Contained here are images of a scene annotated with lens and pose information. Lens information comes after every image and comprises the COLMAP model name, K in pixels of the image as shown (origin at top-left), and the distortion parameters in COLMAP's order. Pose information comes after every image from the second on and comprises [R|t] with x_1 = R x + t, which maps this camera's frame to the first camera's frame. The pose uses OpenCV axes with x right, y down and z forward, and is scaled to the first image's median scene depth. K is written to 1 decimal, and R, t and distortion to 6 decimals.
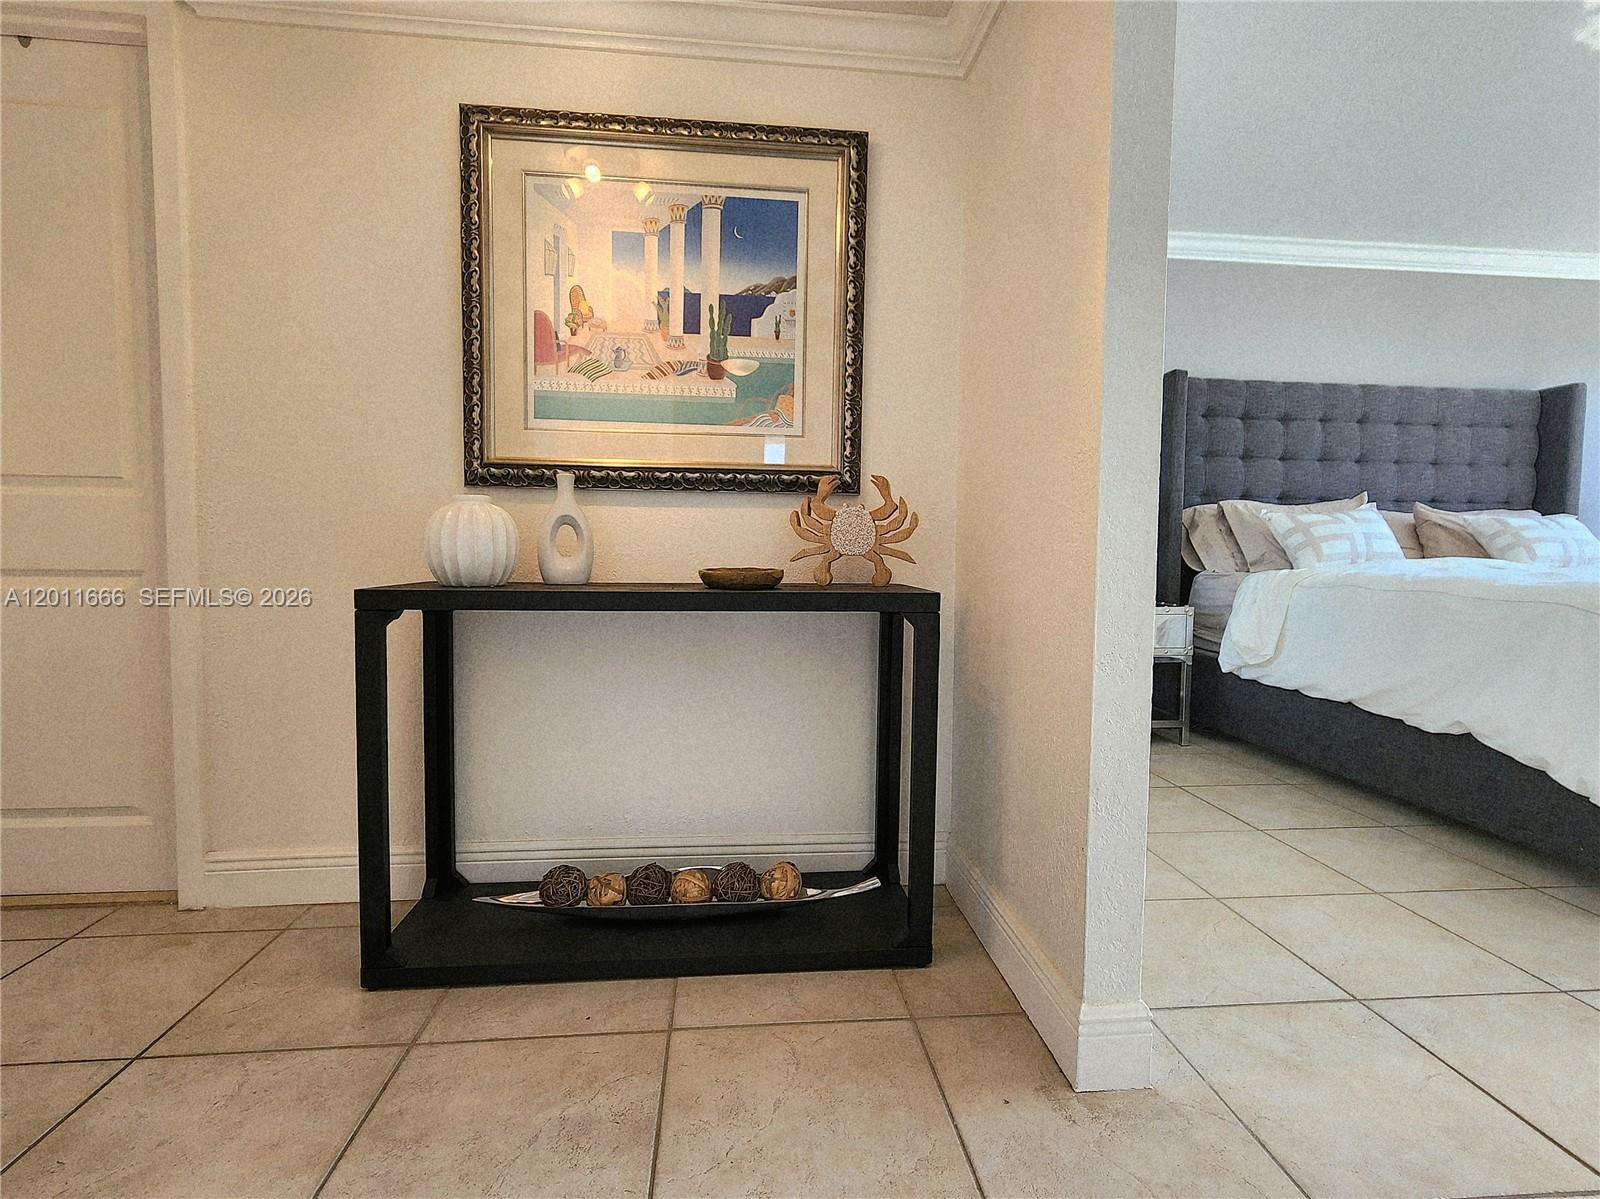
lens RADIAL K [[775.7, 0, 801.1], [0, 775.7, 584.1], [0, 0, 1]] dist [-0.001960, 0.001465]
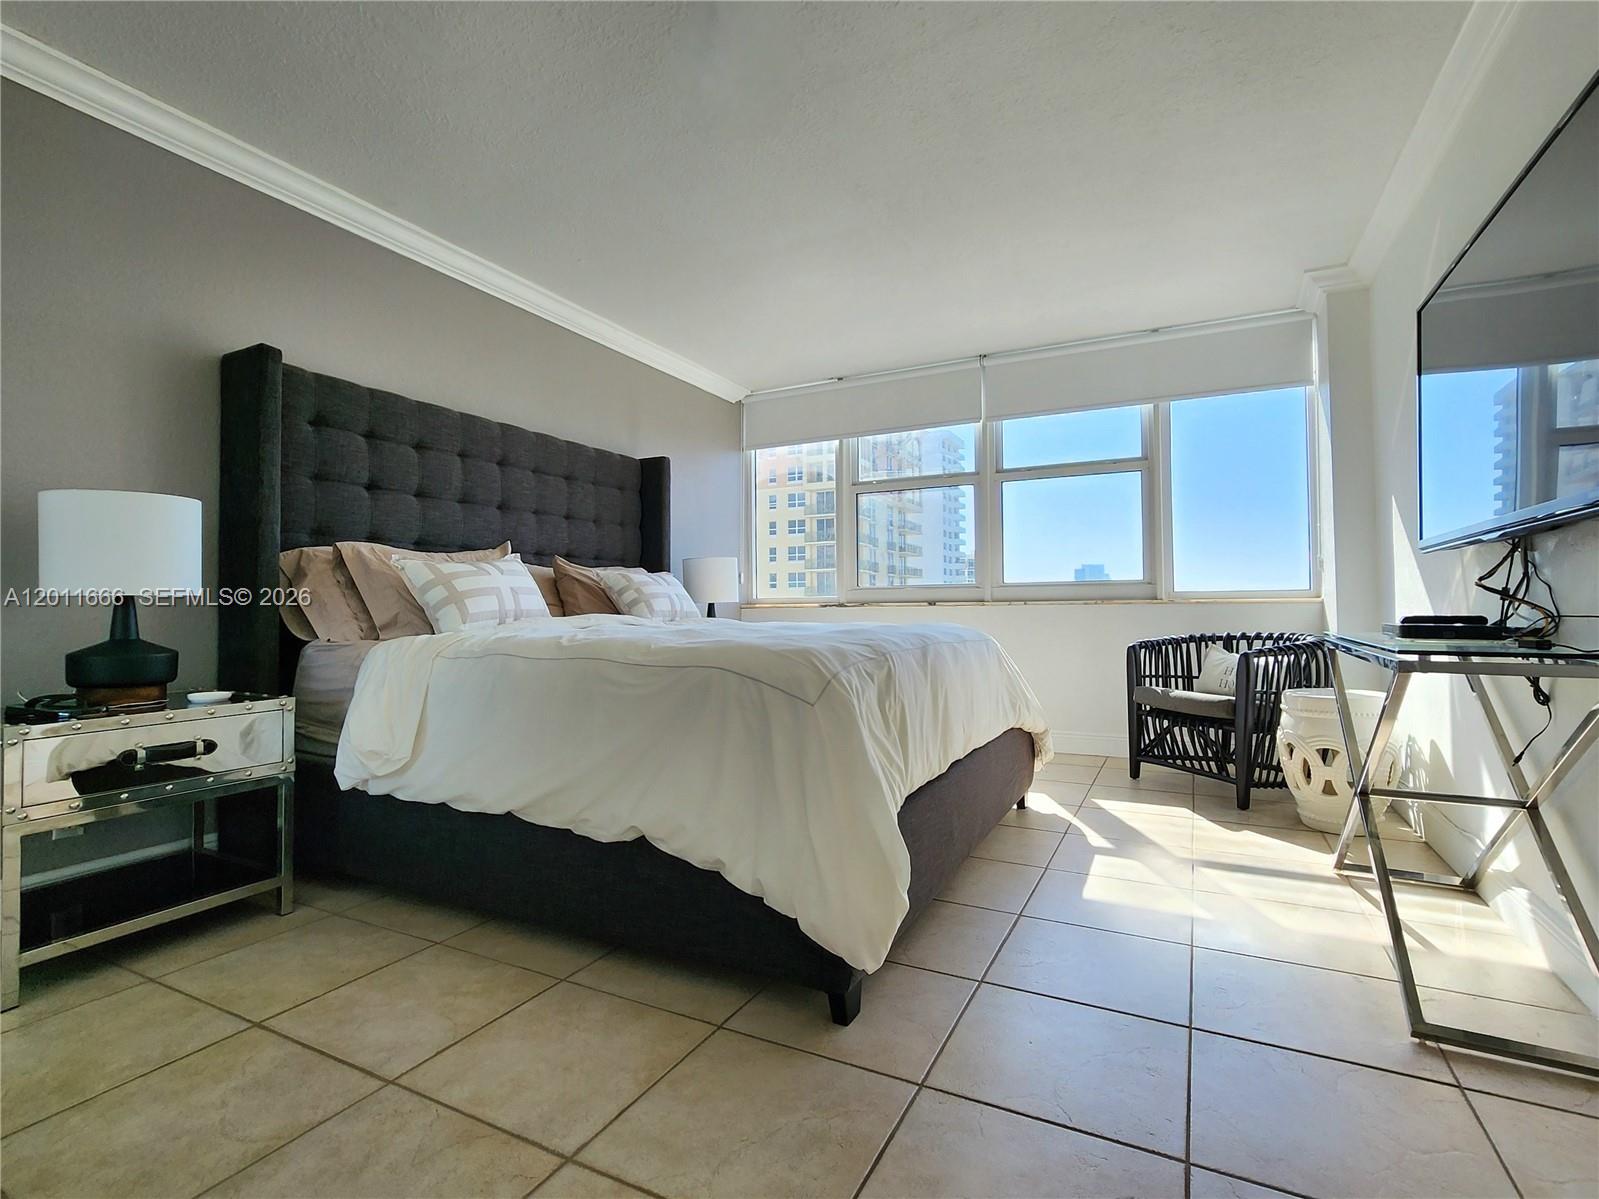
lens RADIAL K [[772.4, 0, 797.9], [0, 772.4, 596.2], [0, 0, 1]] dist [-0.004053, 0.000043]
pose [[0.542278, -0.001446, 0.840198, 0.175878], [0.049146, 0.998341, -0.030002, -0.014493], [-0.838761, 0.057562, 0.541449, 0.263628]]
